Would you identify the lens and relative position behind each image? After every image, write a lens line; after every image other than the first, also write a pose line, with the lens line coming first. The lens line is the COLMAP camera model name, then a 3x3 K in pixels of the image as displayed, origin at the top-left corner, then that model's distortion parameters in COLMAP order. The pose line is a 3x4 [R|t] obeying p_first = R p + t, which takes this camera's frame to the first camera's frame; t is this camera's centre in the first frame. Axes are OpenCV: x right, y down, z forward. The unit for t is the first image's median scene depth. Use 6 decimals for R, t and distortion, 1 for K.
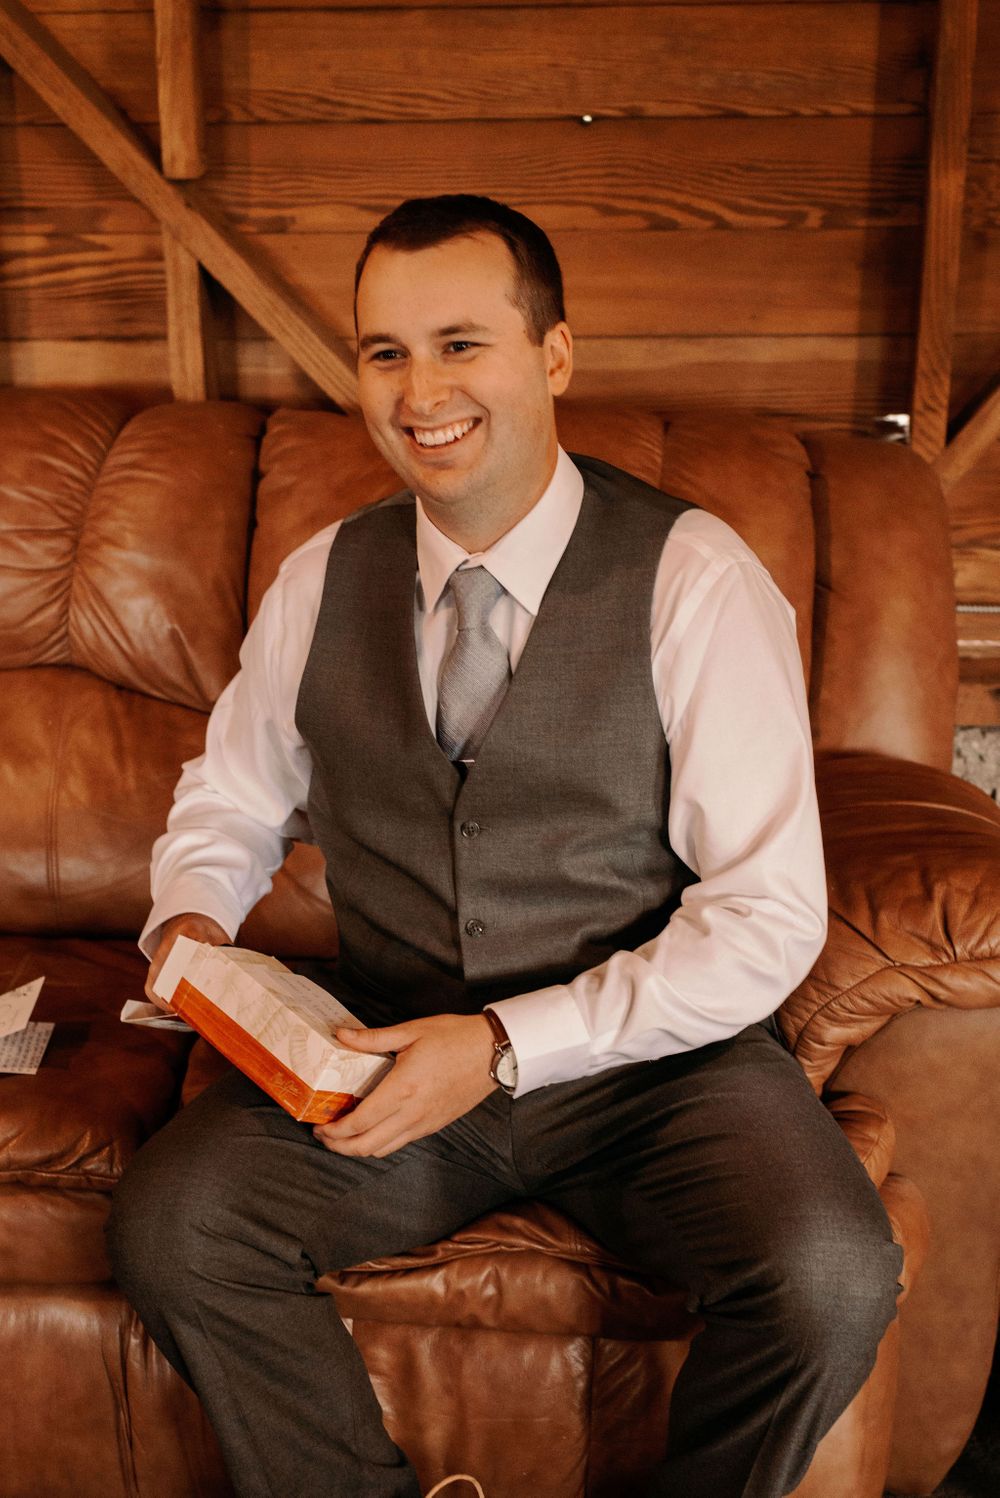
lens RADIAL K [[2193.7, 0, 500.0], [0, 2193.7, 749.0], [0, 0, 1]] dist [-0.002249, 0.115019]
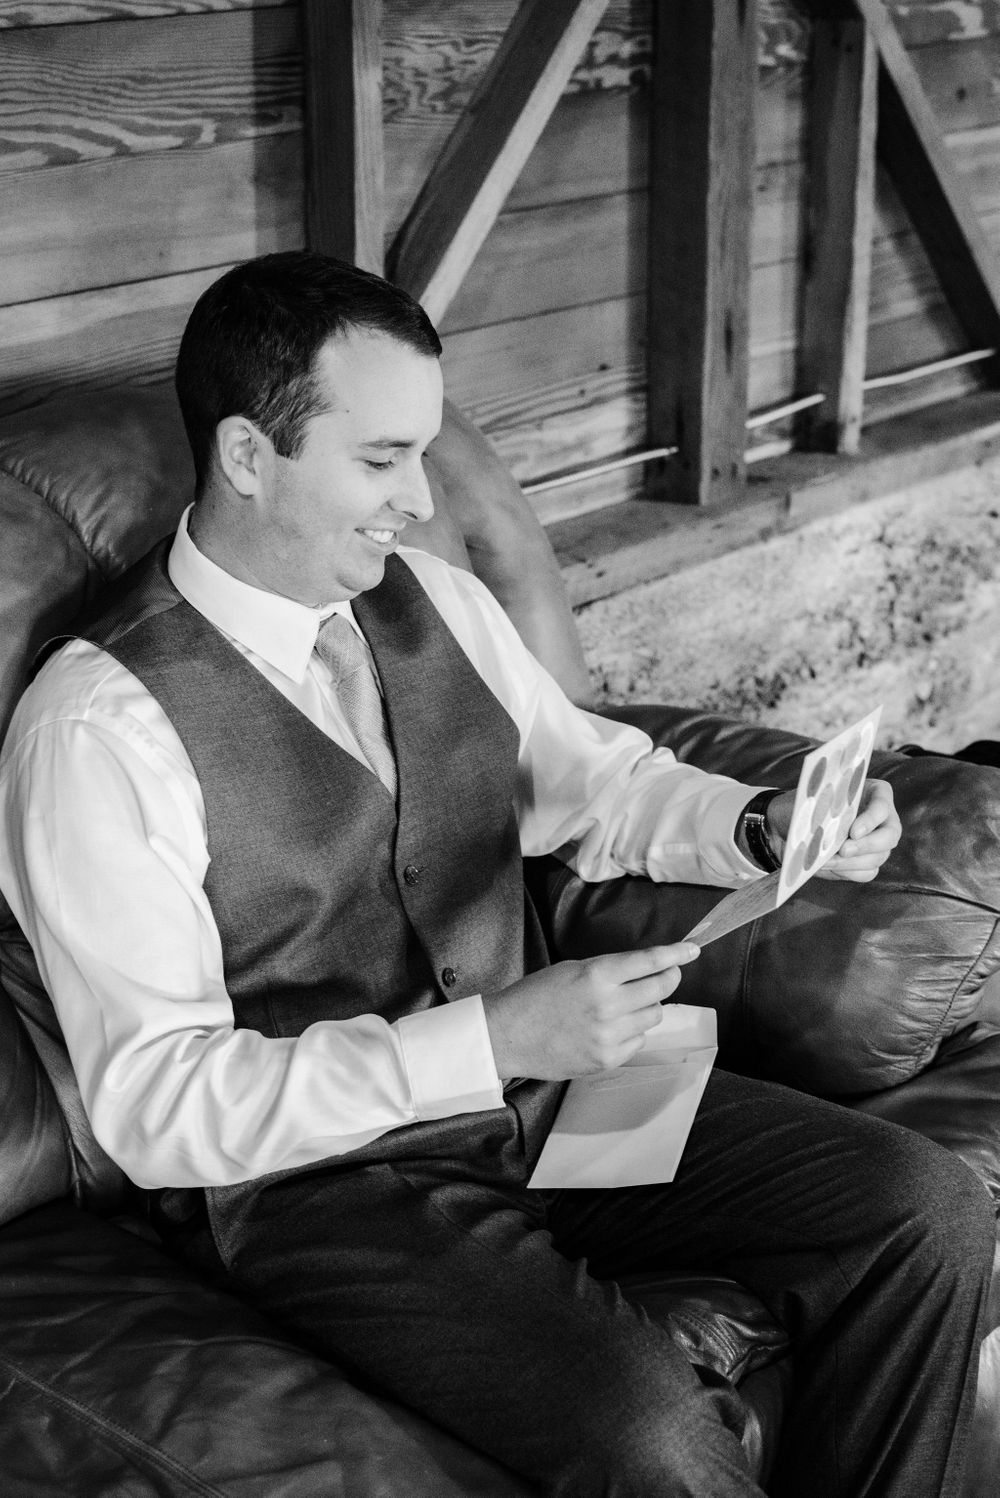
lens RADIAL K [[2193.7, 0, 500.0], [0, 2193.7, 749.0], [0, 0, 1]] dist [-0.002249, 0.115019]
pose [[0.702595, -0.280139, 0.654127, -0.409127], [0.227708, 0.959422, 0.166306, -0.127531], [-0.674173, 0.032104, 0.737875, 0.296823]]
